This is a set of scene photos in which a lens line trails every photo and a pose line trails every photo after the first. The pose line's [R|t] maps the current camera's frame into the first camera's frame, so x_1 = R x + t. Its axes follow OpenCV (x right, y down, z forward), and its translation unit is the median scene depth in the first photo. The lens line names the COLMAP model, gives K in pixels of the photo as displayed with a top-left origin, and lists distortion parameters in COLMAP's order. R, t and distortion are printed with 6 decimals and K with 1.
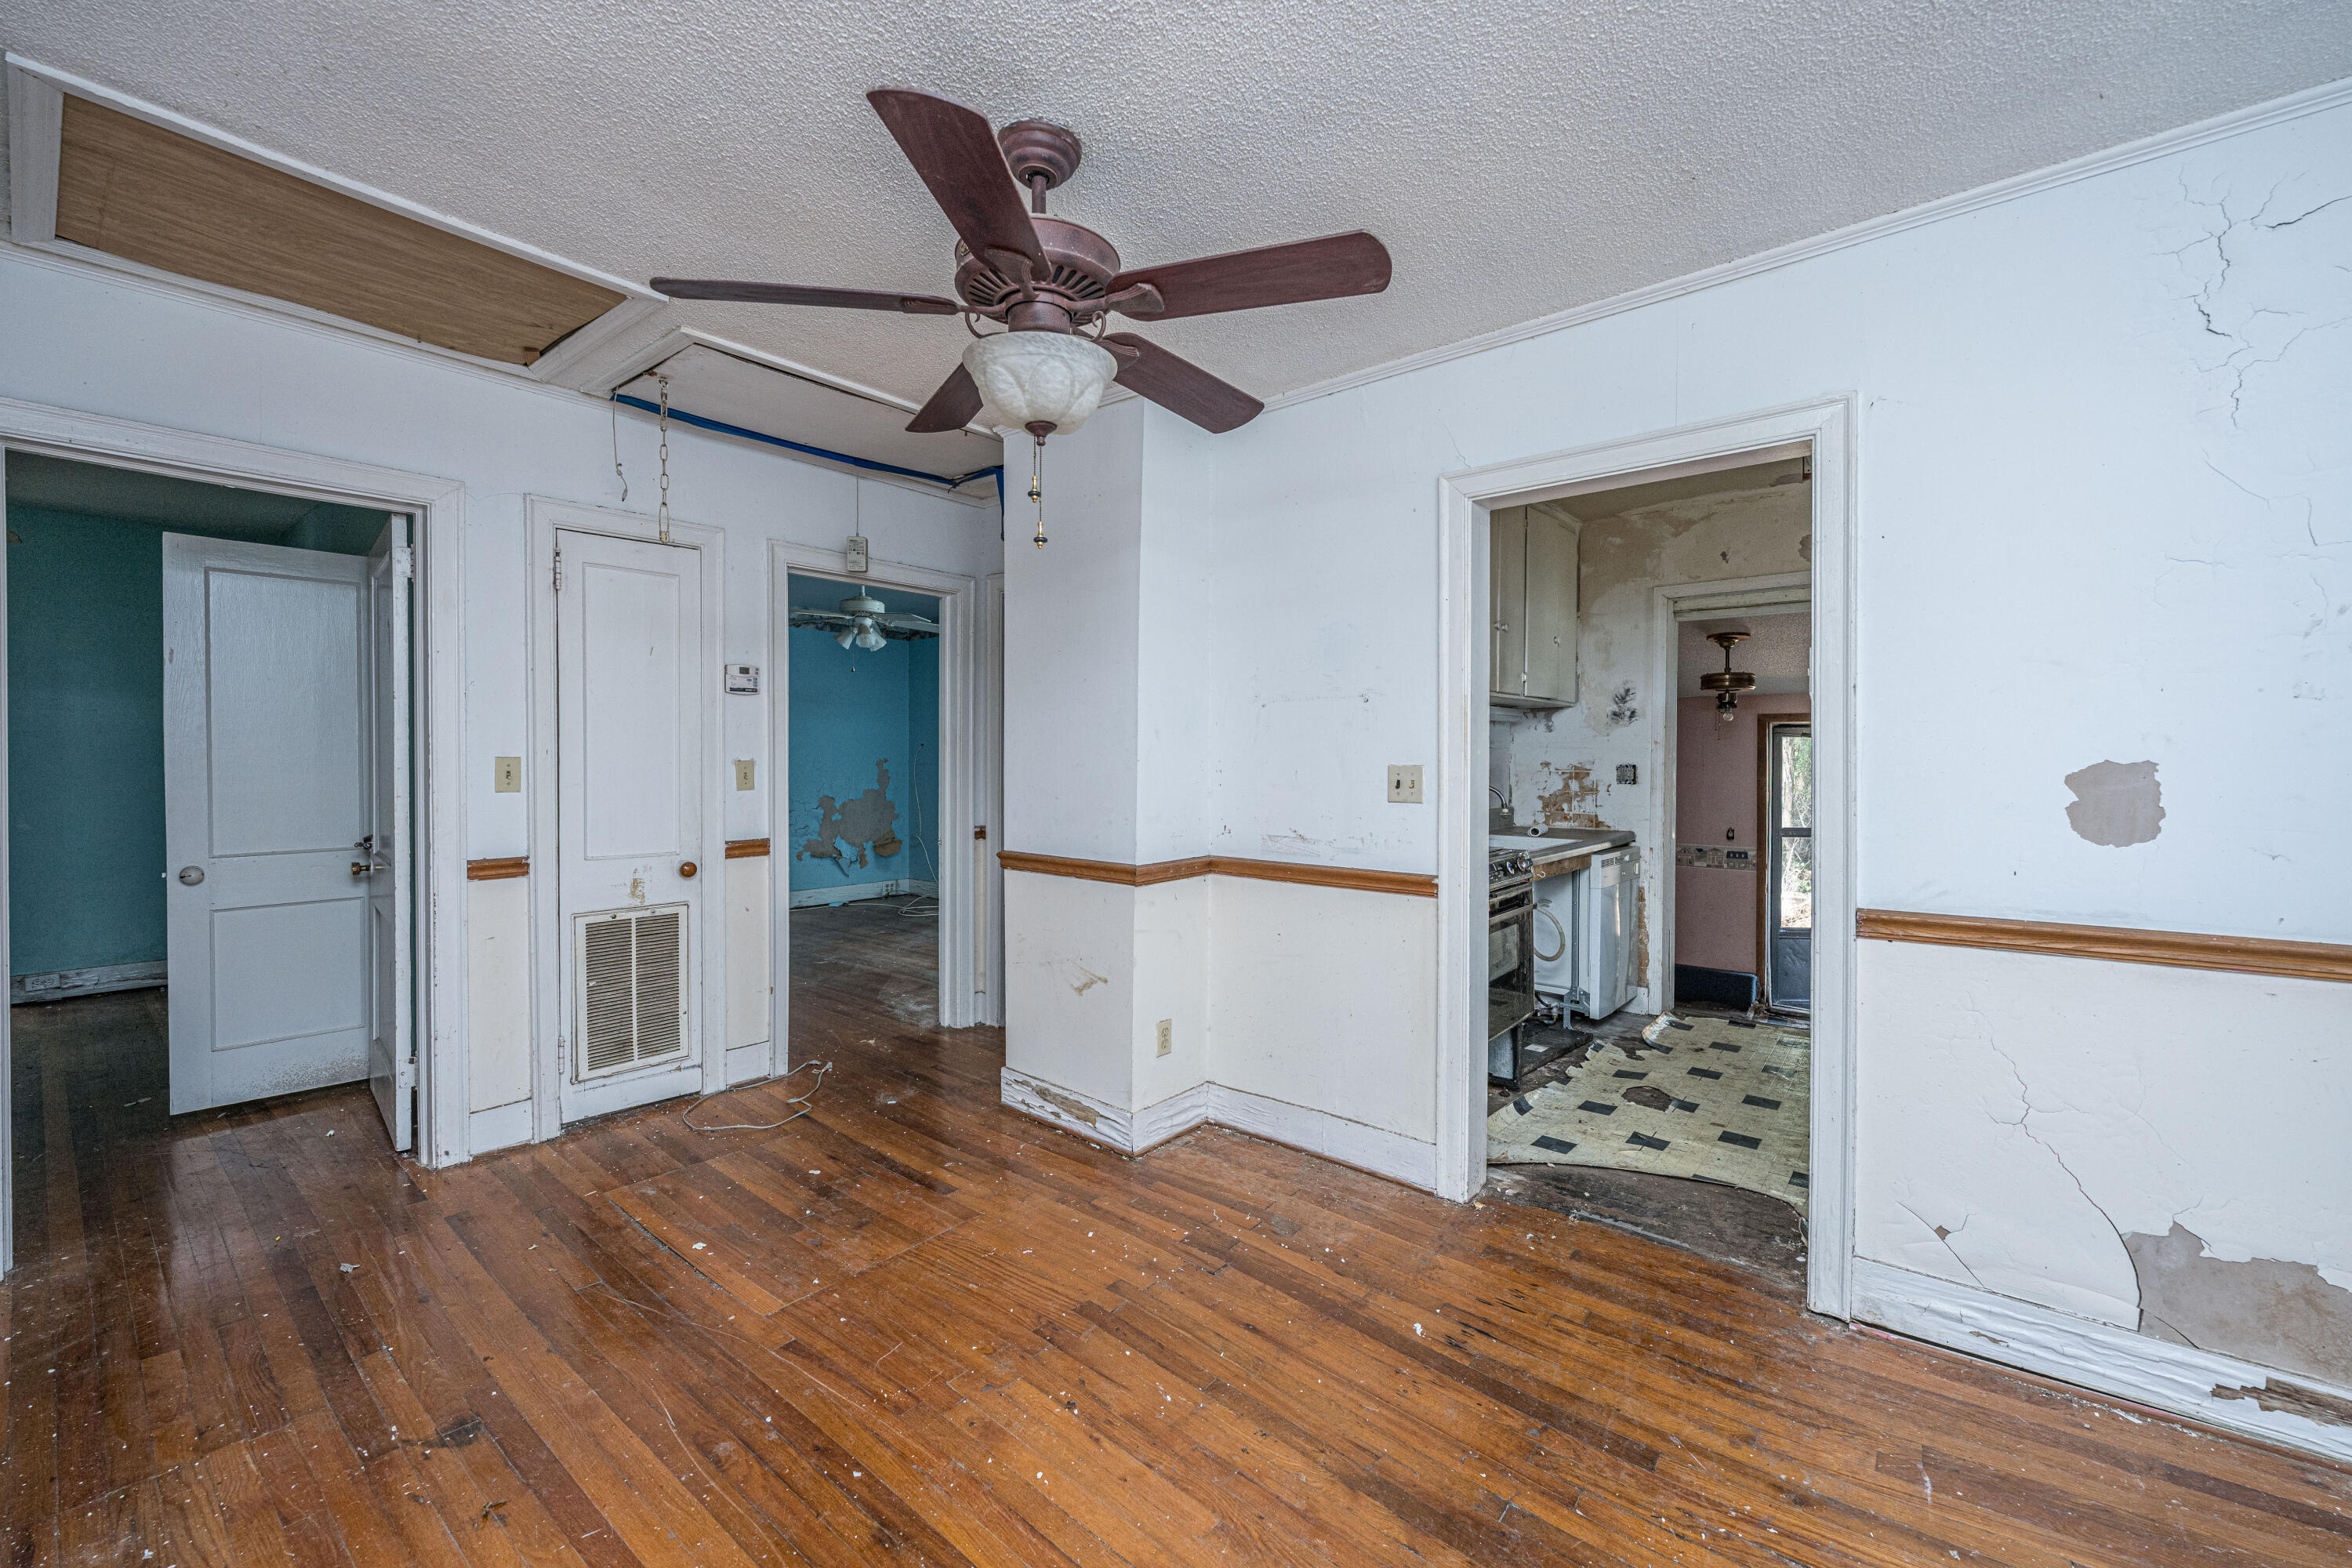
lens RADIAL K [[957.6, 0, 1188.8], [0, 957.6, 775.2], [0, 0, 1]] dist [0.000545, -0.000136]
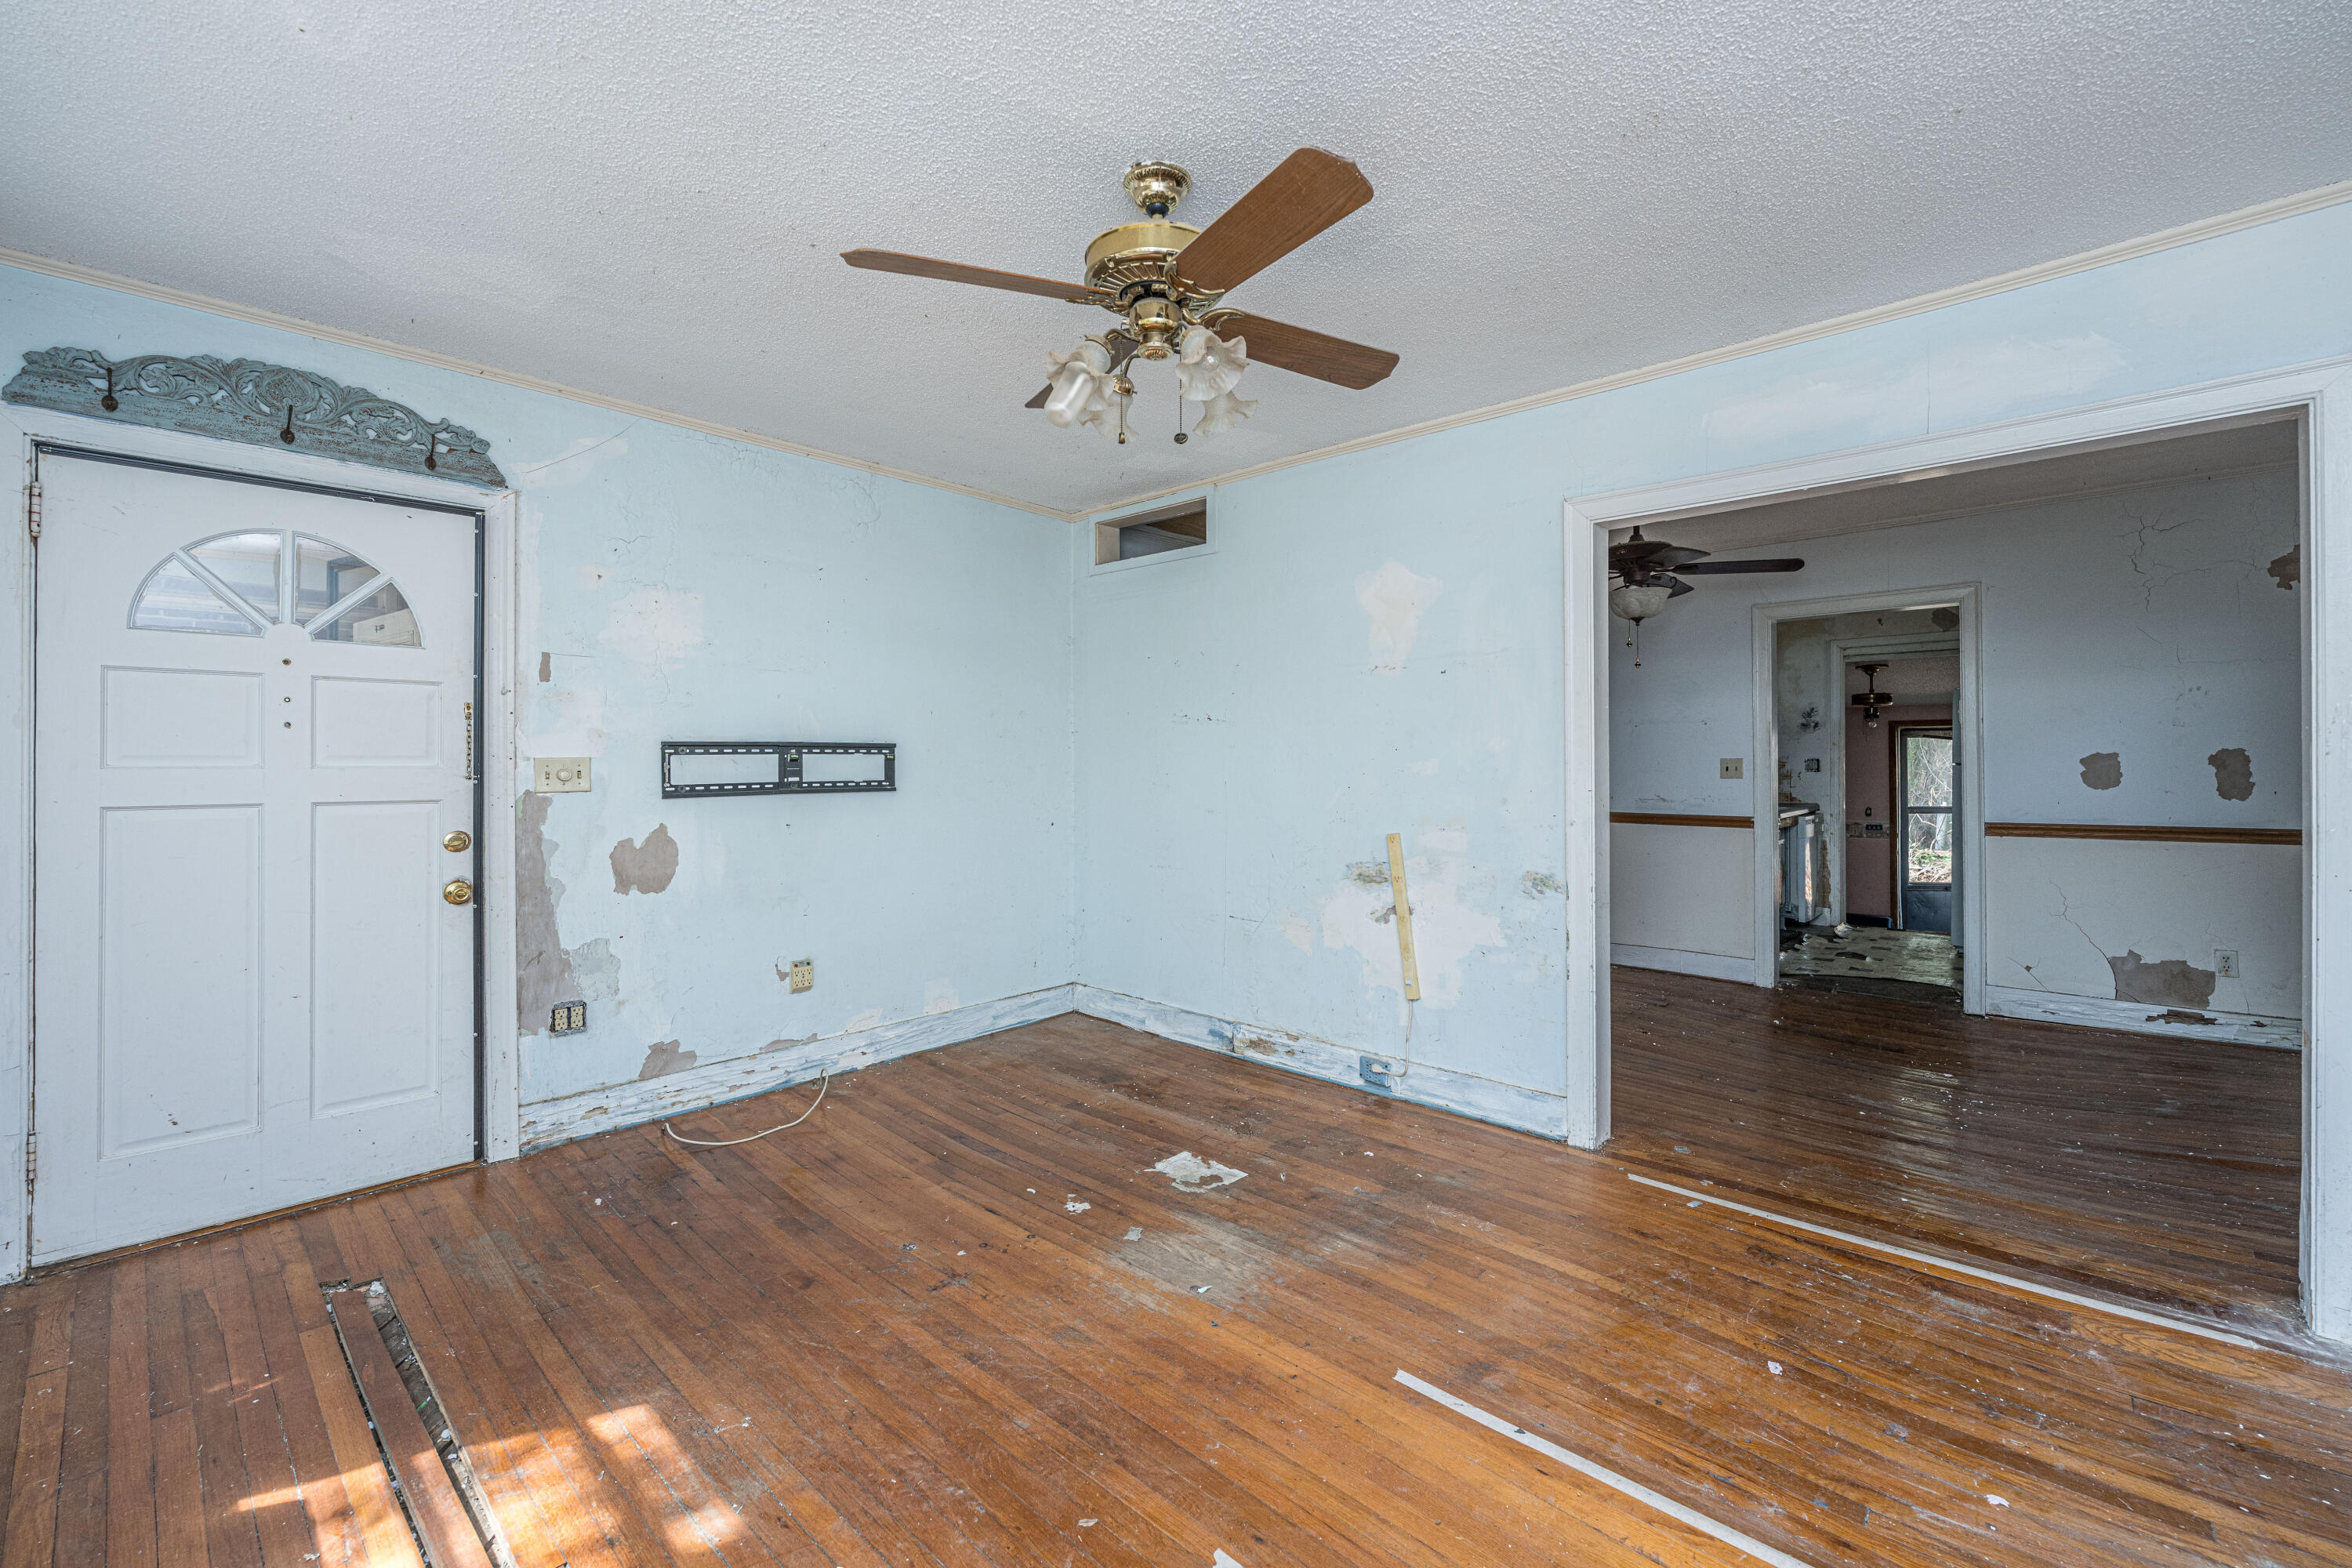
lens RADIAL K [[957.6, 0, 1232.8], [0, 957.6, 765.4], [0, 0, 1]] dist [0.000545, -0.000136]
pose [[0.999420, -0.008710, -0.032933, -0.491815], [0.008314, 0.999891, -0.012164, 0.012448], [0.033036, 0.011883, 0.999384, -0.645661]]
